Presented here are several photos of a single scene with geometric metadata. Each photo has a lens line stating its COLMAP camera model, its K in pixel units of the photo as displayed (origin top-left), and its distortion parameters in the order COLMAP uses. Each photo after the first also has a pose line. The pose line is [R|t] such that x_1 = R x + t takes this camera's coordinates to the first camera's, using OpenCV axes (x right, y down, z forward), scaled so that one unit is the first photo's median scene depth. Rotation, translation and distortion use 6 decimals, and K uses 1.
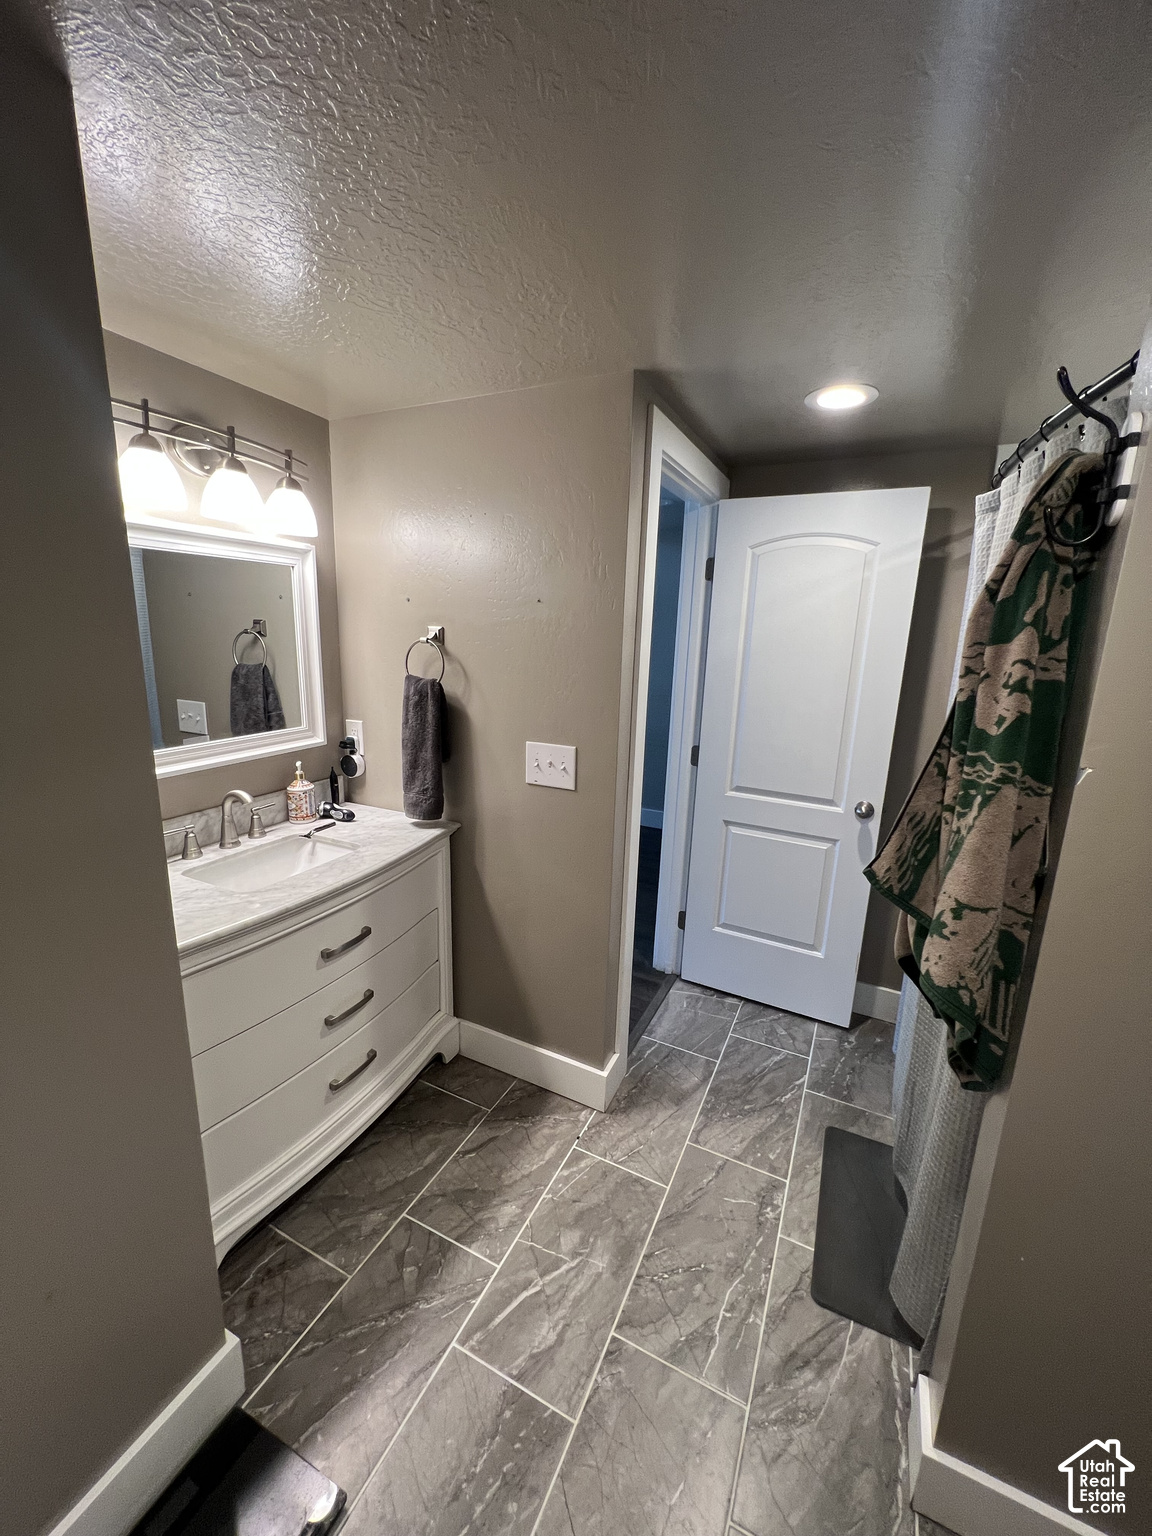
lens RADIAL K [[612.4, 0, 575.6], [0, 612.4, 766.2], [0, 0, 1]] dist [0.000680, 0.000113]
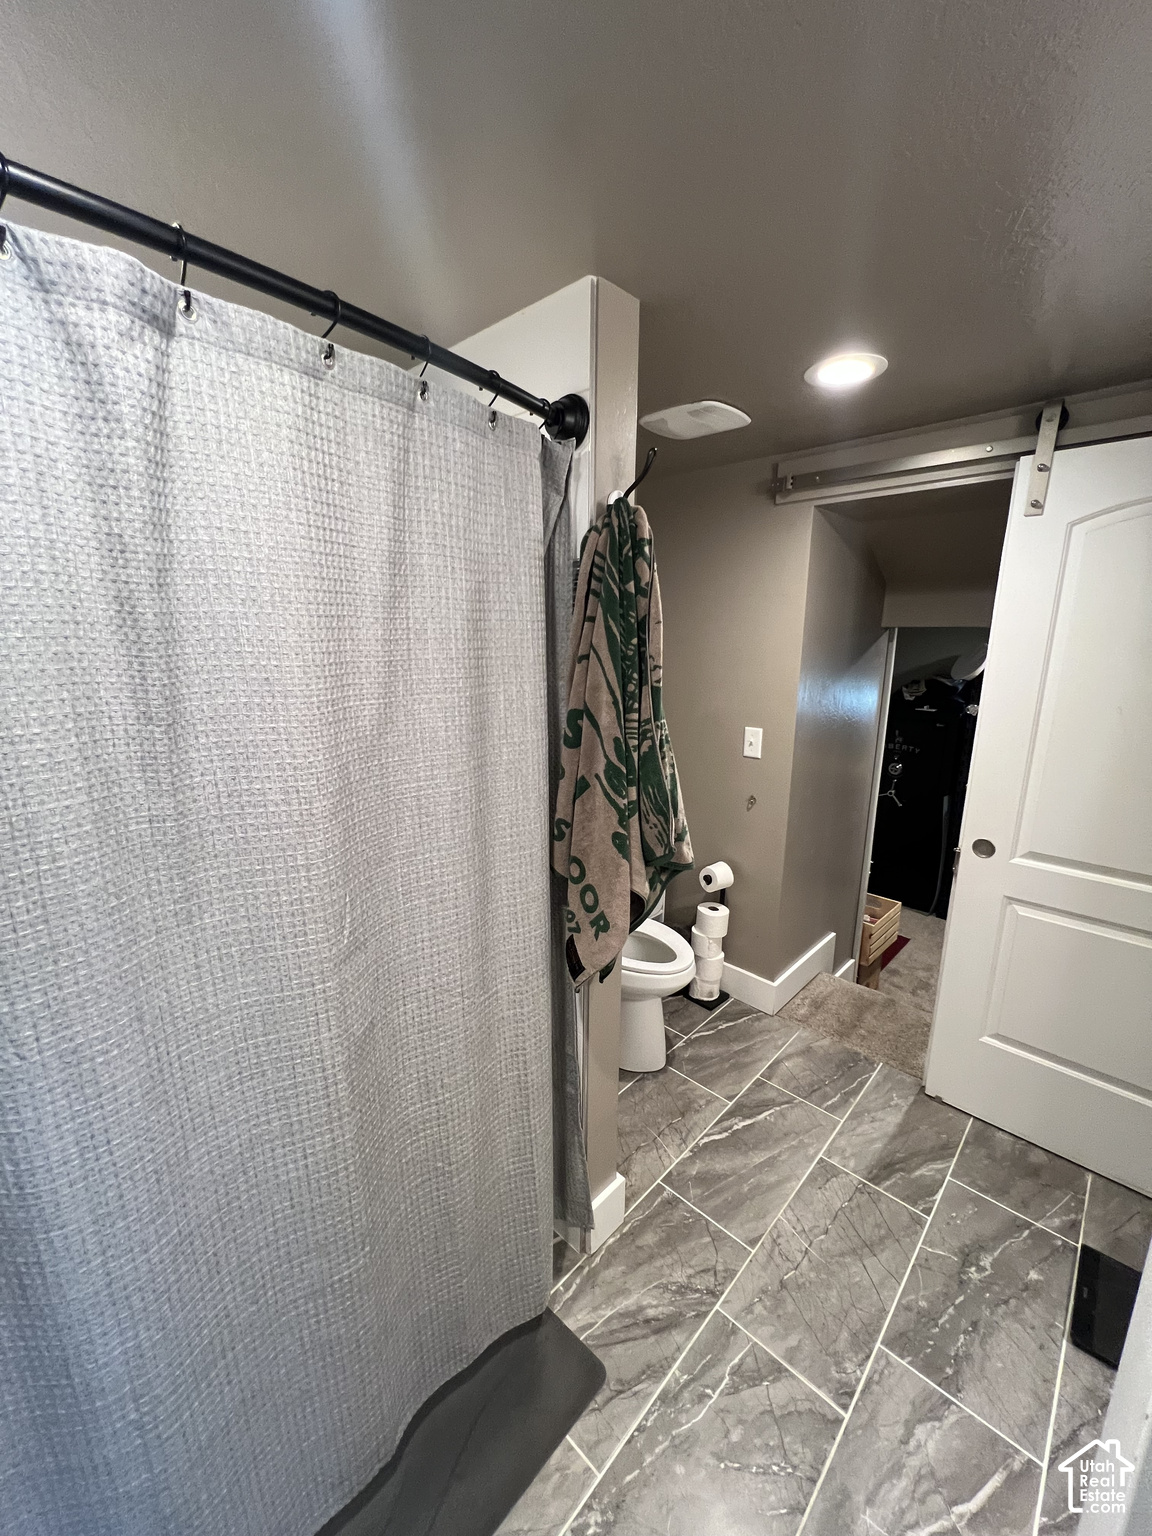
lens RADIAL K [[612.4, 0, 576.9], [0, 612.4, 769.6], [0, 0, 1]] dist [0.000680, 0.000113]
pose [[-0.953607, -0.099948, 0.283979, 0.279931], [0.031275, 0.905289, 0.423644, -0.334736], [-0.299425, 0.412871, -0.860164, 1.514838]]
